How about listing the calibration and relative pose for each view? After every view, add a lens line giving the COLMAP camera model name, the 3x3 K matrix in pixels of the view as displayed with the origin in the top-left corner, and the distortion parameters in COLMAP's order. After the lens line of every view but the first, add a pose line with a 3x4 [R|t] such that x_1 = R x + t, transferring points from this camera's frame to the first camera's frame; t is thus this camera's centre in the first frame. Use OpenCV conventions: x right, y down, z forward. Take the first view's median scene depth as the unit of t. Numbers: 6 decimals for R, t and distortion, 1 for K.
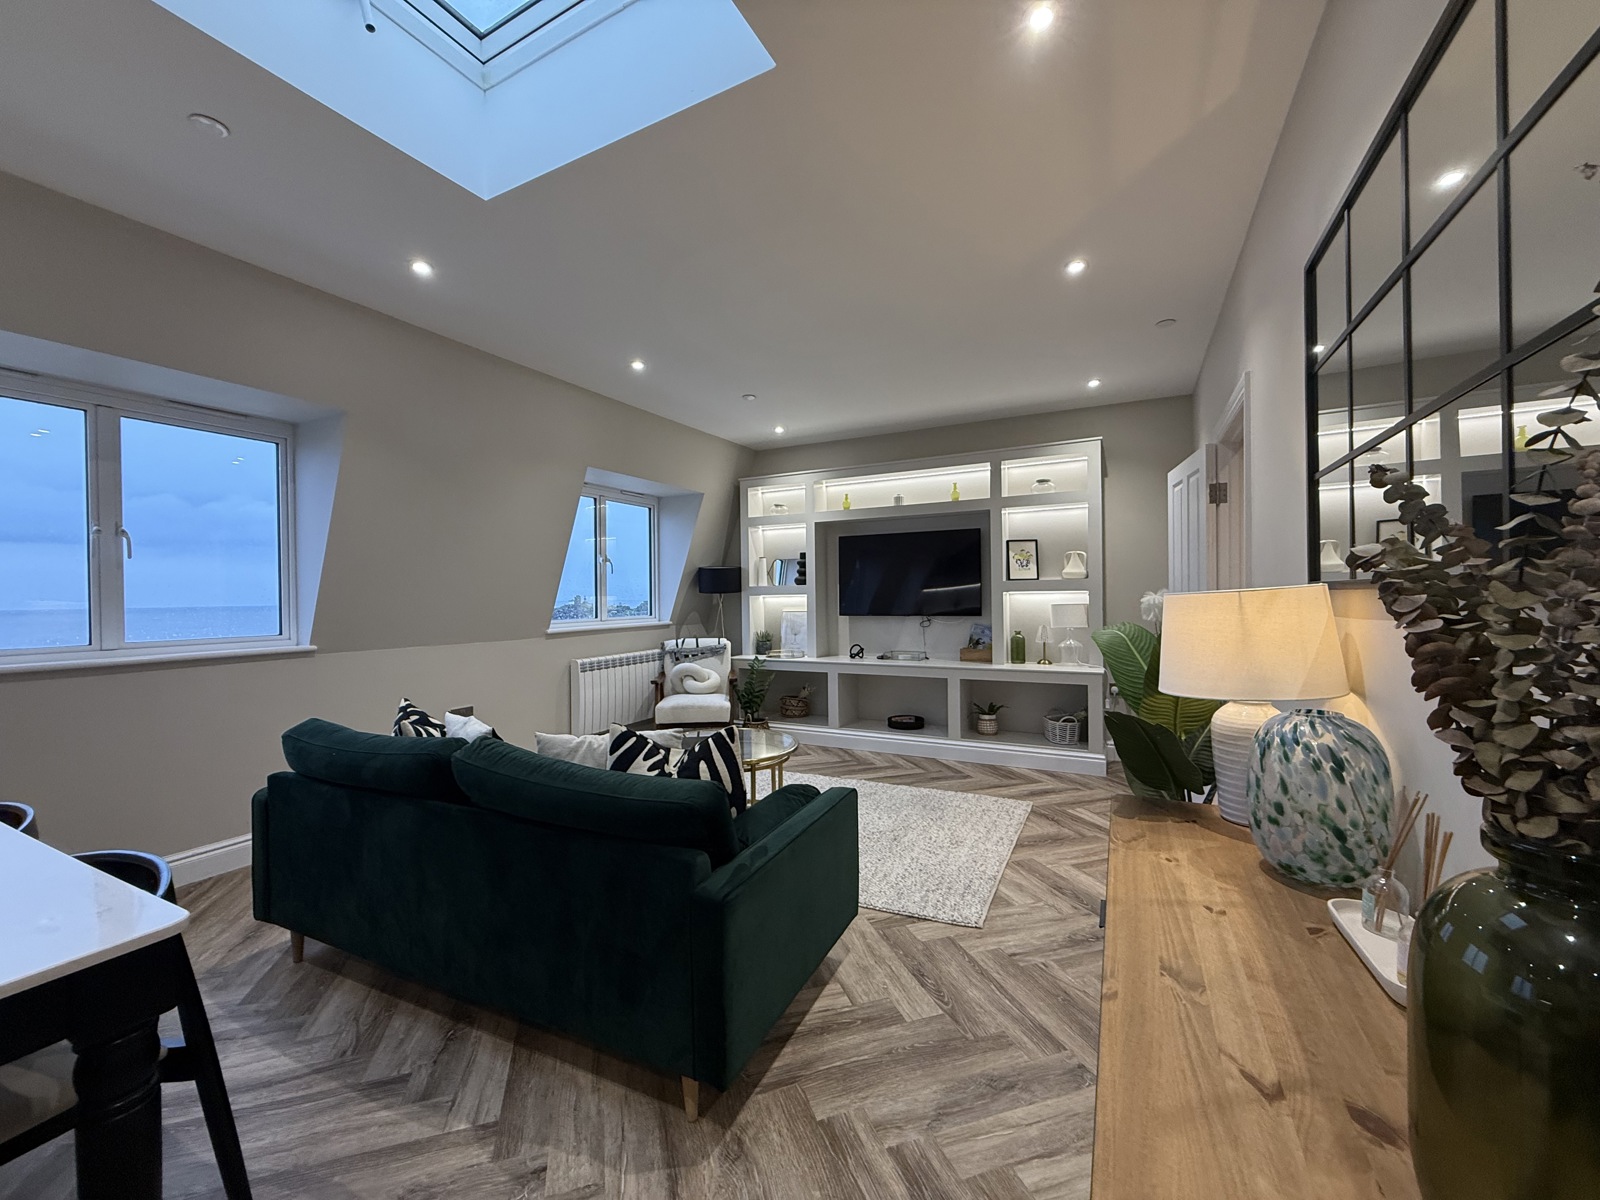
lens RADIAL K [[630.7, 0, 797.0], [0, 630.7, 600.1], [0, 0, 1]] dist [-0.000277, 0.000502]
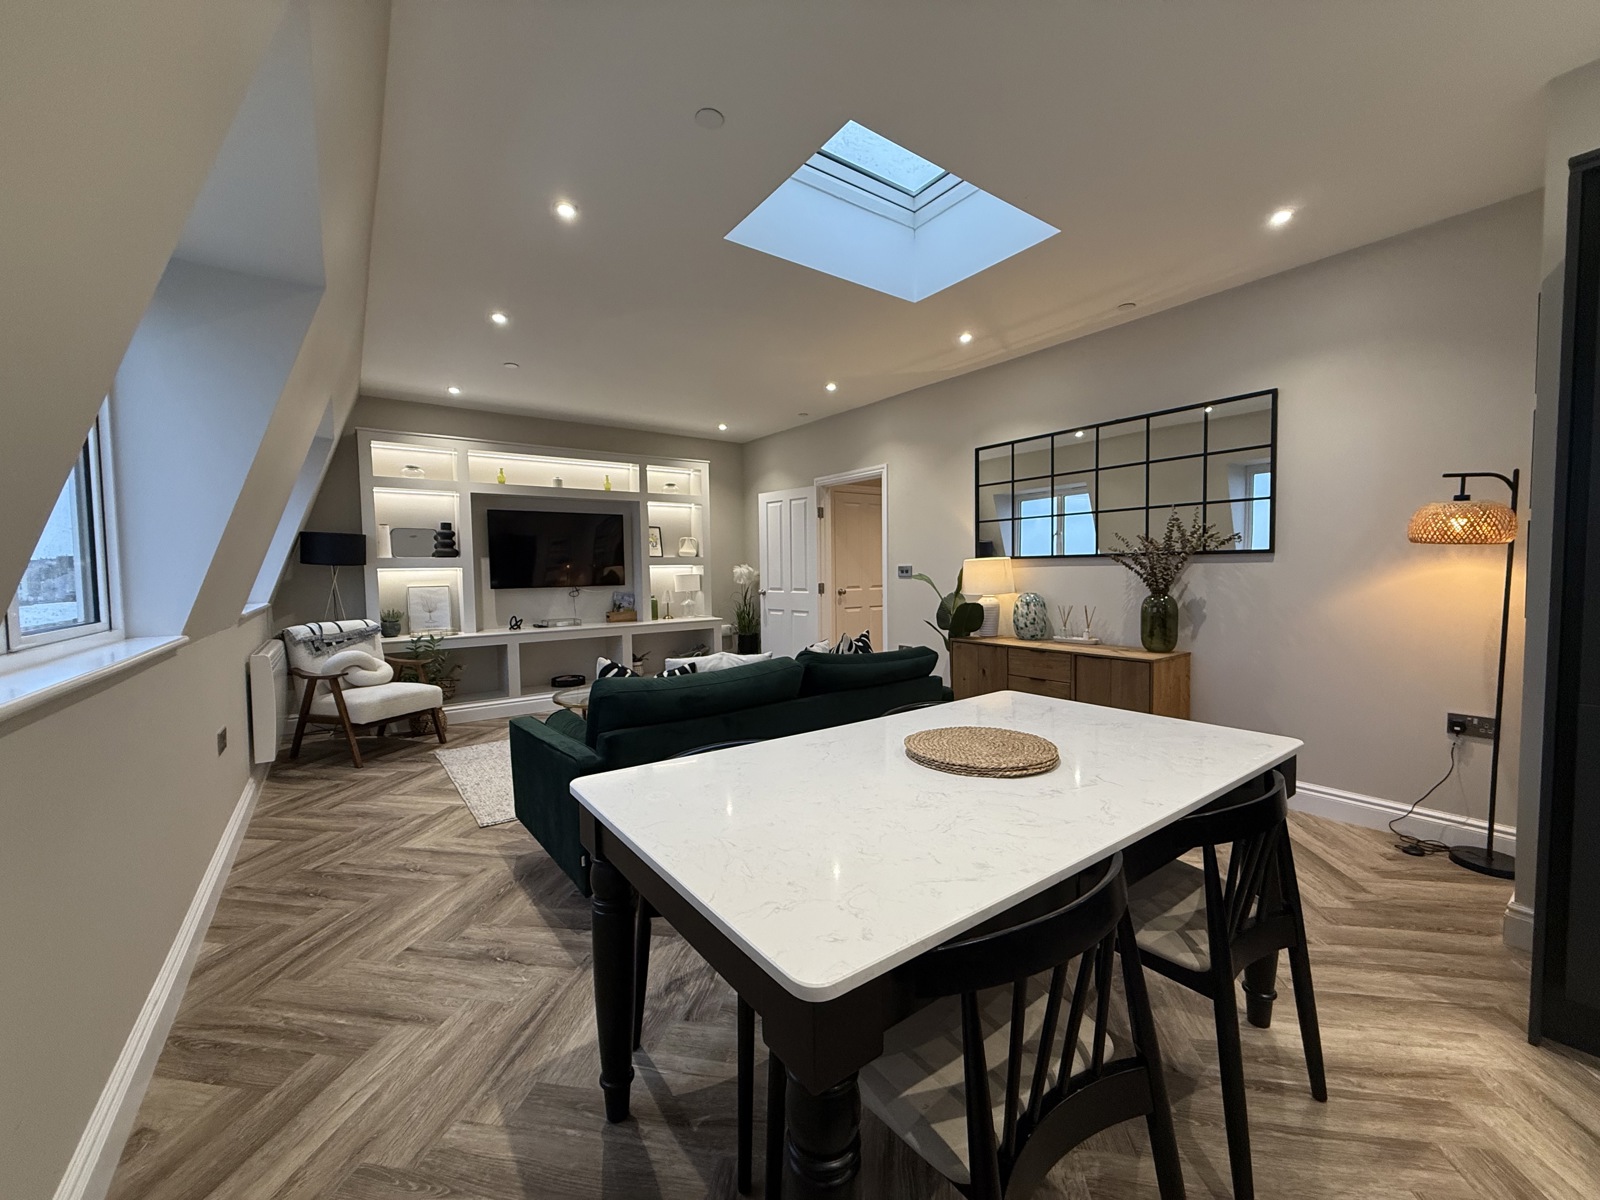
lens RADIAL K [[630.7, 0, 797.0], [0, 630.7, 600.1], [0, 0, 1]] dist [-0.000277, 0.000502]
pose [[0.447965, -0.037859, 0.893249, -0.659089], [0.015305, 0.999281, 0.034677, 0.016298], [-0.893920, -0.001863, 0.448222, 0.130095]]
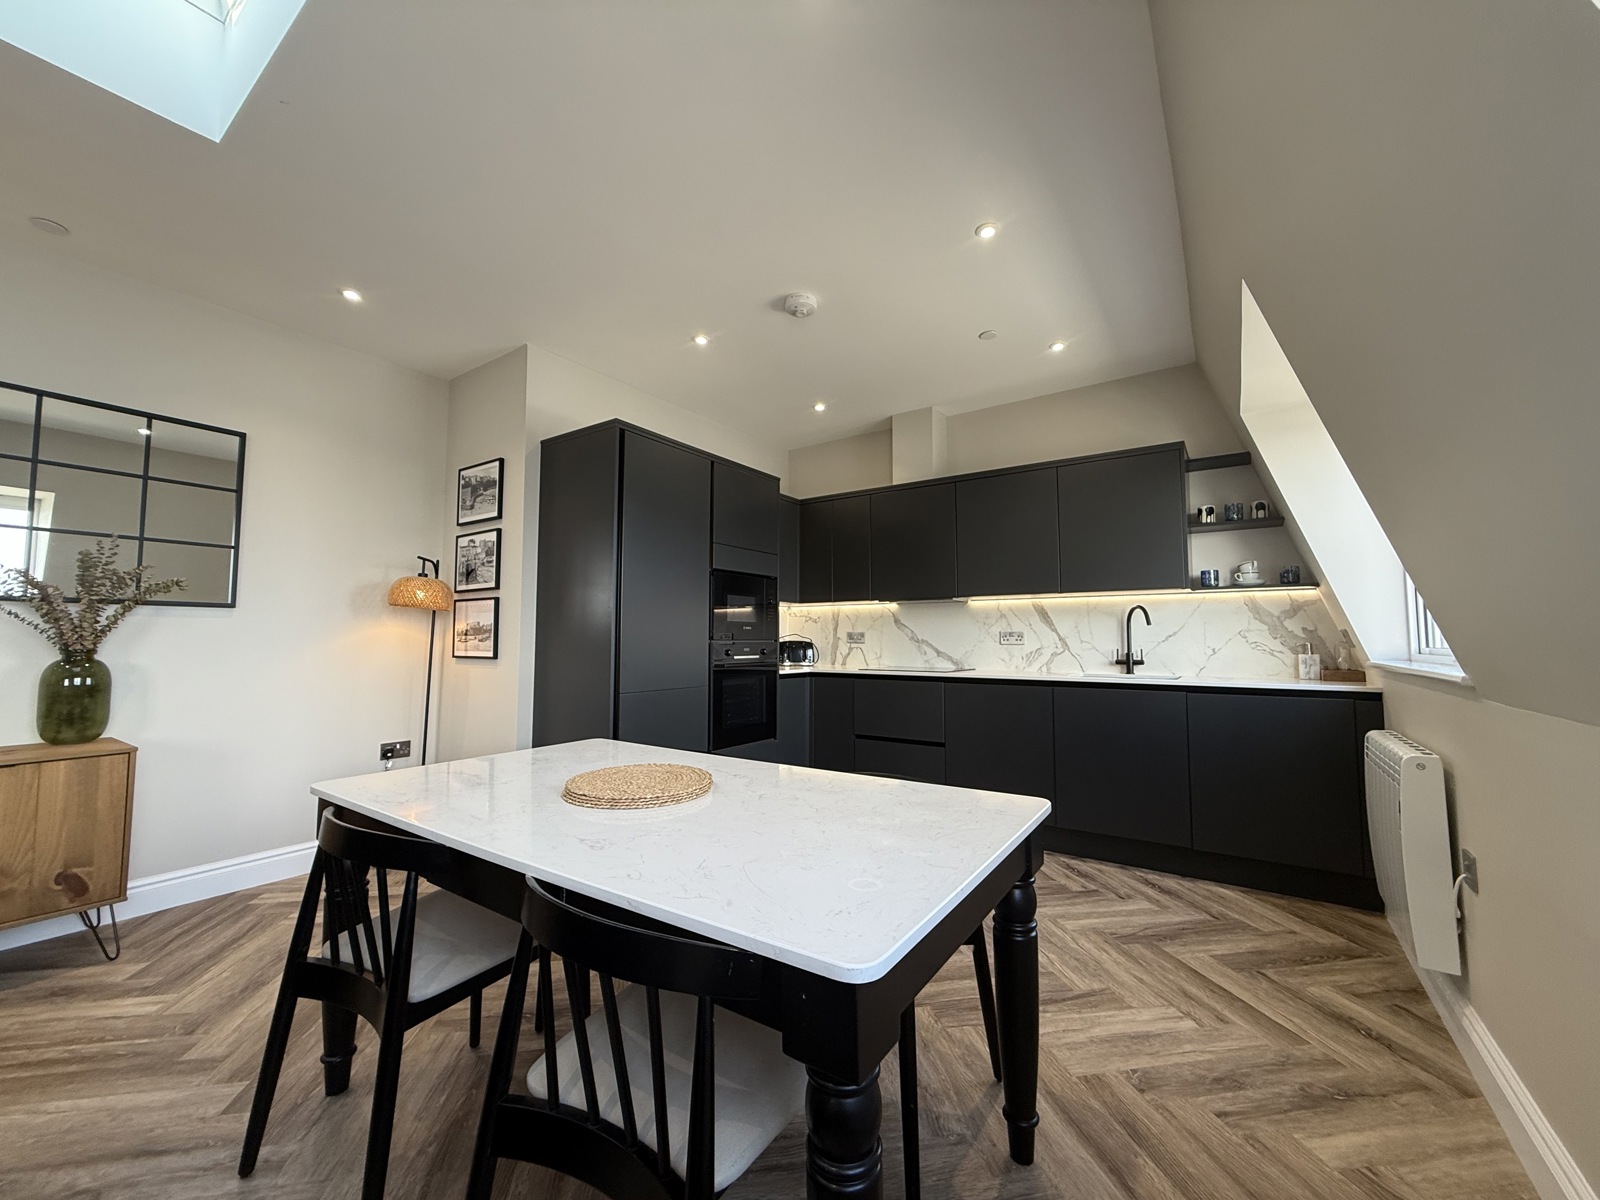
lens RADIAL K [[630.7, 0, 797.0], [0, 630.7, 600.1], [0, 0, 1]] dist [-0.000277, 0.000502]
pose [[-0.992153, 0.018633, 0.123633, -0.467460], [0.011721, 0.998339, -0.056401, 0.029040], [-0.124479, -0.054510, -0.990724, 0.478627]]
